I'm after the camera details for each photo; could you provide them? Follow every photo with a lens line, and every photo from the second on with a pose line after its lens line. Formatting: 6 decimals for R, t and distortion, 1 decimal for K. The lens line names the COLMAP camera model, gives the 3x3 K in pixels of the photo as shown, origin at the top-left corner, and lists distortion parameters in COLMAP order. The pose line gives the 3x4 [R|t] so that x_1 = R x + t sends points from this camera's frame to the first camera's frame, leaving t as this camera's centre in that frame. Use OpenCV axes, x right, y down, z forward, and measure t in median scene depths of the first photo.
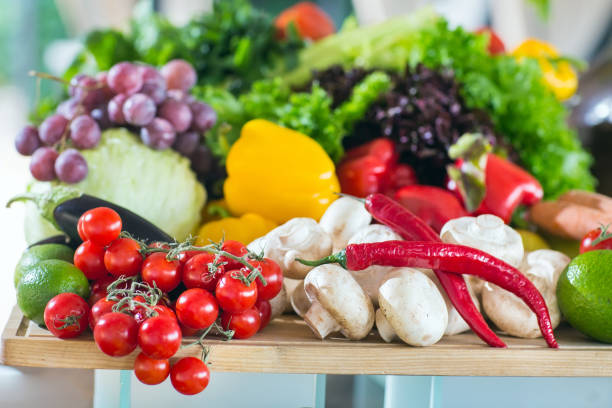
lens RADIAL K [[1558.2, 0, 306.0], [0, 1558.2, 204.0], [0, 0, 1]] dist [-0.246990, -0.010904]
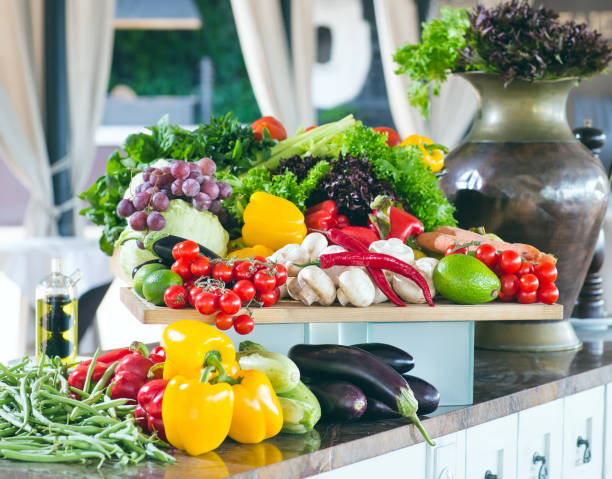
lens RADIAL K [[1806.6, 0, 306.0], [0, 1806.6, 239.5], [0, 0, 1]] dist [-0.053619, -0.527946]
pose [[0.996224, -0.036872, 0.078604, -0.140003], [0.039045, 0.998892, -0.026288, 0.055336], [-0.077547, 0.029258, 0.996559, -1.018205]]
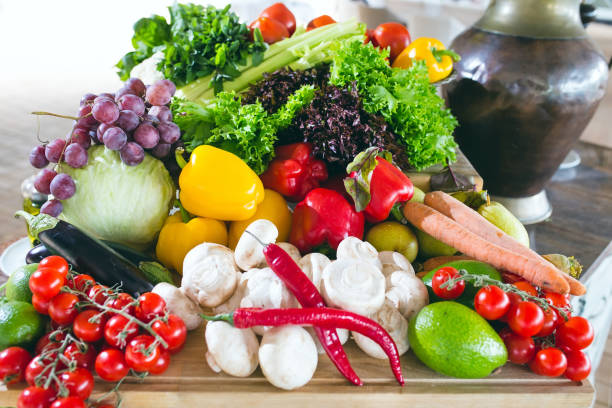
lens RADIAL K [[600.2, 0, 306.0], [0, 600.2, 204.0], [0, 0, 1]] dist [-0.078656, 0.146523]
pose [[0.997255, 0.034997, -0.065244, 0.094995], [-0.010792, 0.940525, 0.339553, -0.185364], [0.073247, -0.337917, 0.938321, 0.506371]]
